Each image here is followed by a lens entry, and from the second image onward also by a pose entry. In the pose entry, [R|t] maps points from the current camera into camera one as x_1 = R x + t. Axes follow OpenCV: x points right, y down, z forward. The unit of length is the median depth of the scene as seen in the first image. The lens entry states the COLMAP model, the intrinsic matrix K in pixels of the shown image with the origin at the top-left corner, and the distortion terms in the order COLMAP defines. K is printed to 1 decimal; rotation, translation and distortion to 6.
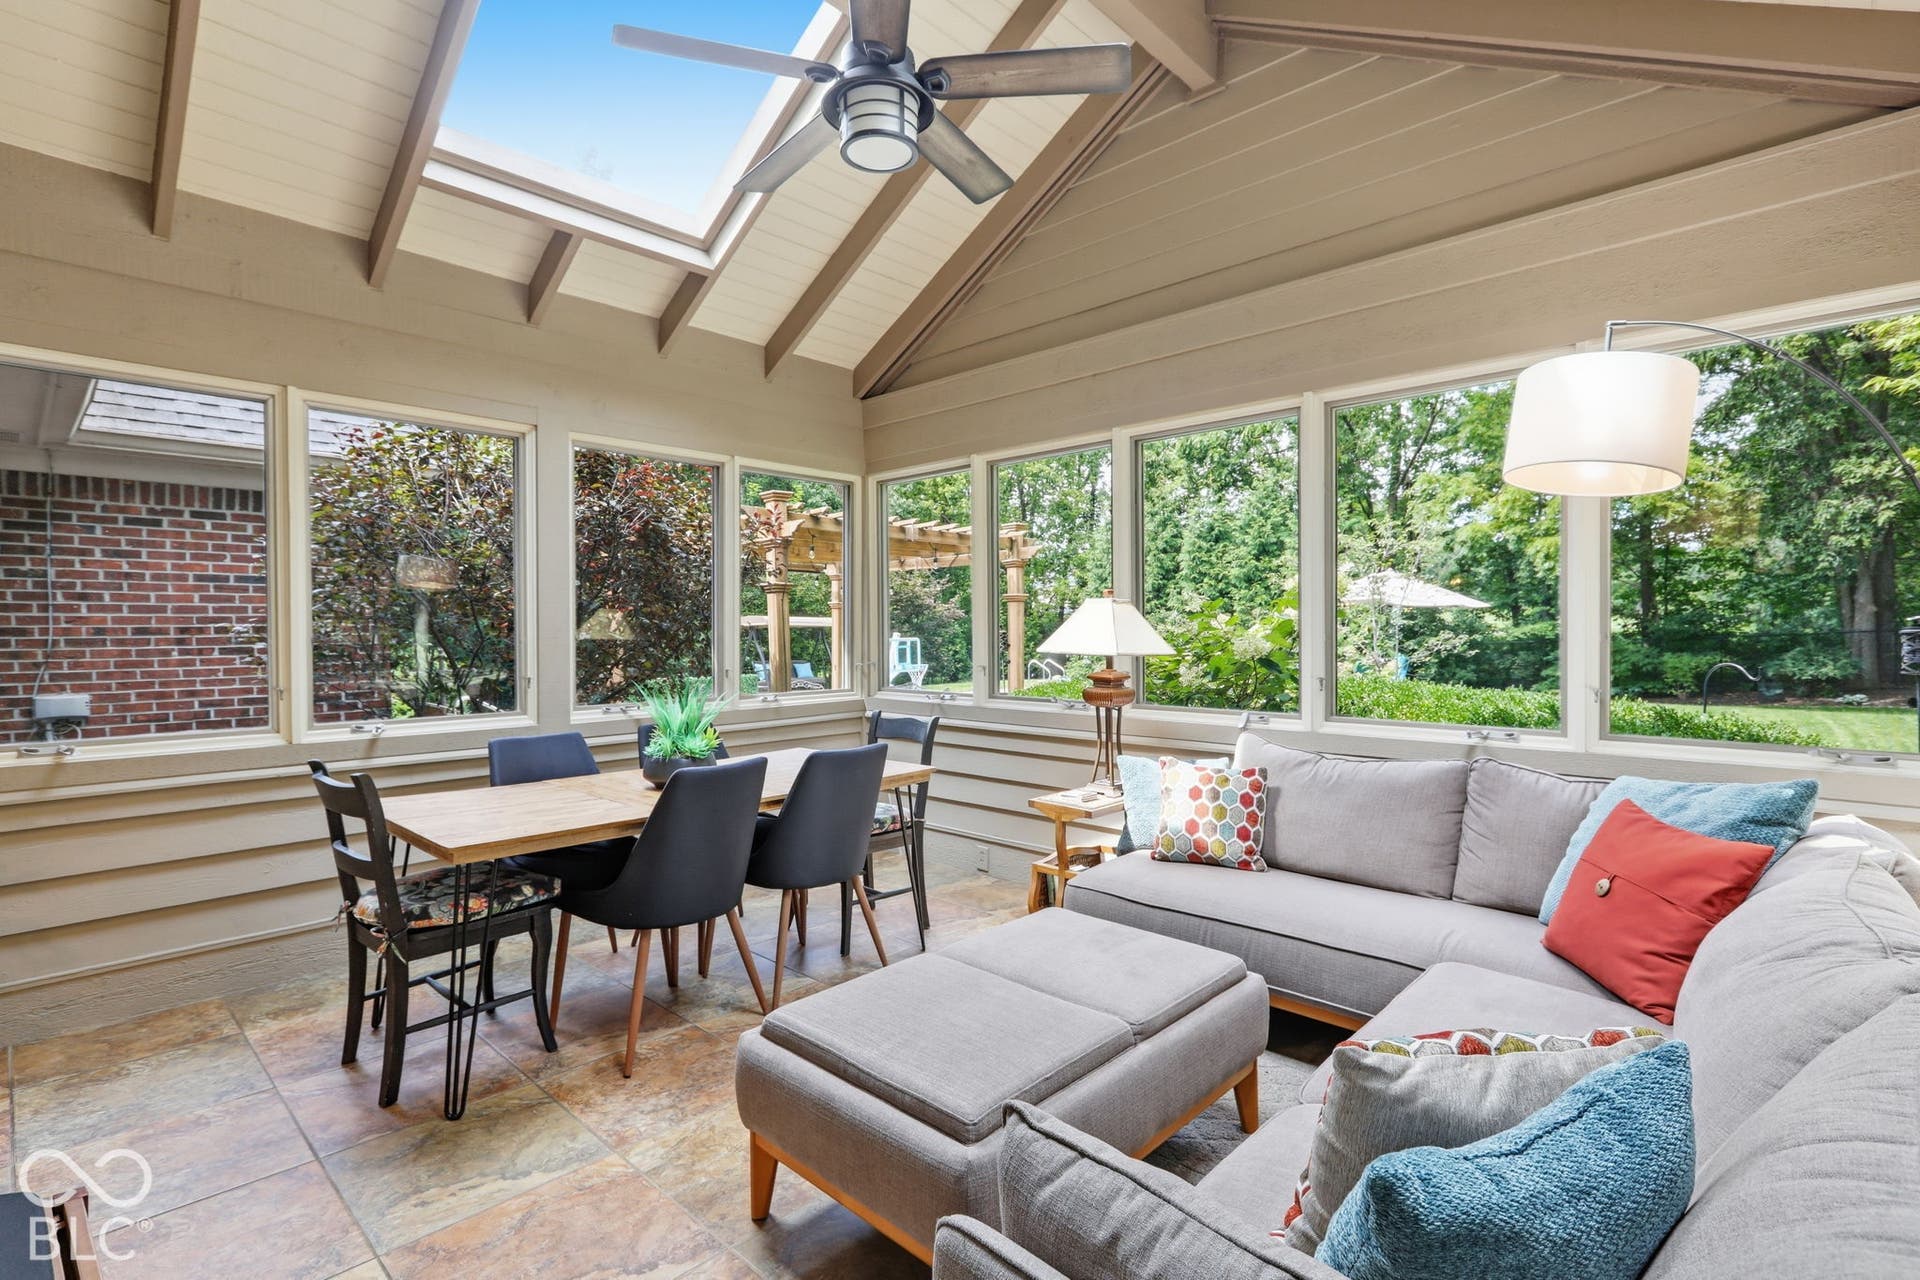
lens RADIAL K [[907.8, 0, 916.6], [0, 907.8, 636.9], [0, 0, 1]] dist [-0.002278, -0.000464]
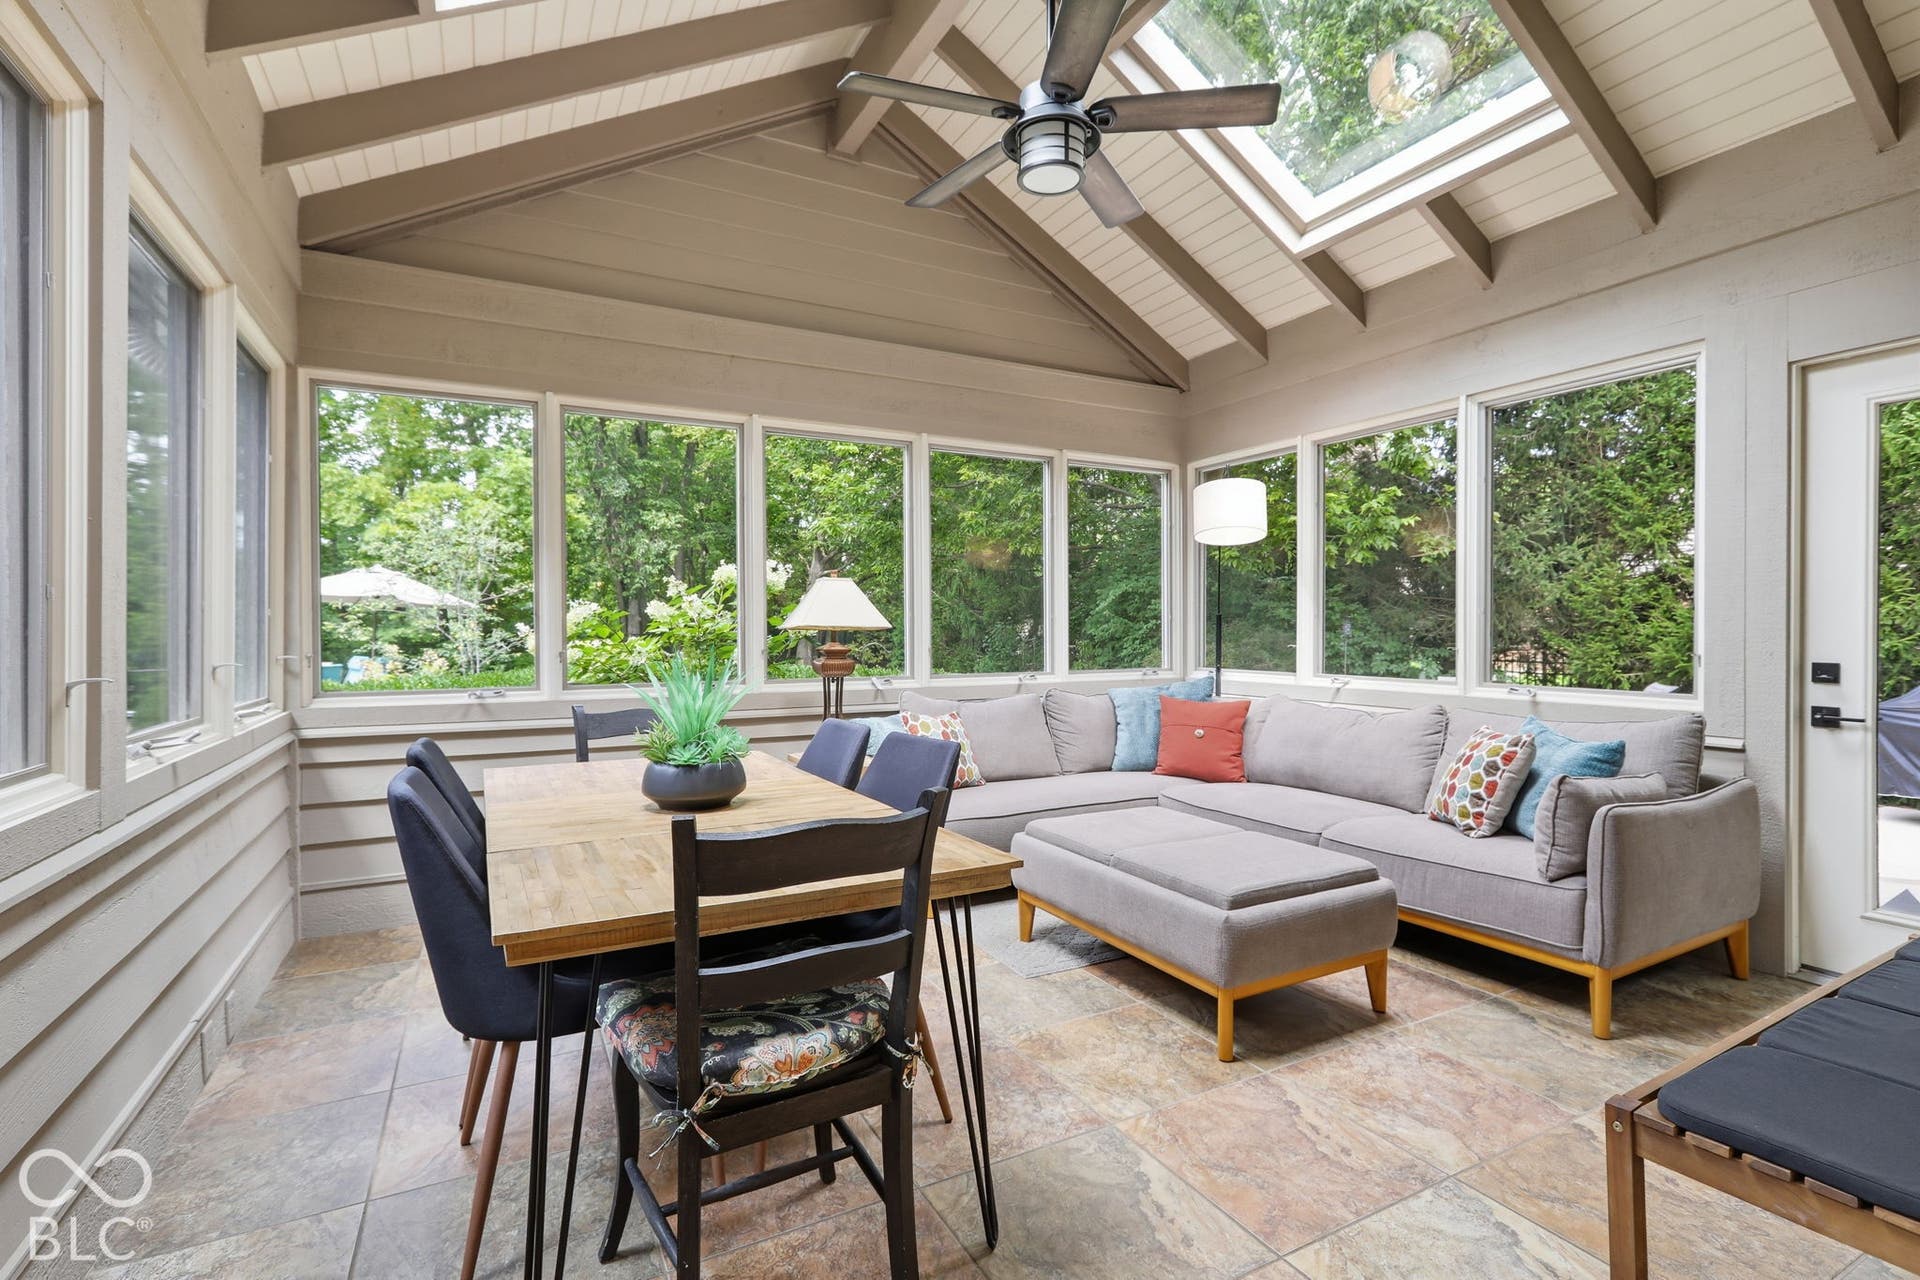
lens RADIAL K [[894.0, 0, 965.8], [0, 894.0, 623.5], [0, 0, 1]] dist [0.005353, 0.000318]
pose [[0.296242, 0.009079, 0.955070, -1.231604], [0.012573, 0.999831, -0.013404, 0.034542], [-0.955030, 0.015979, 0.296078, 0.803466]]
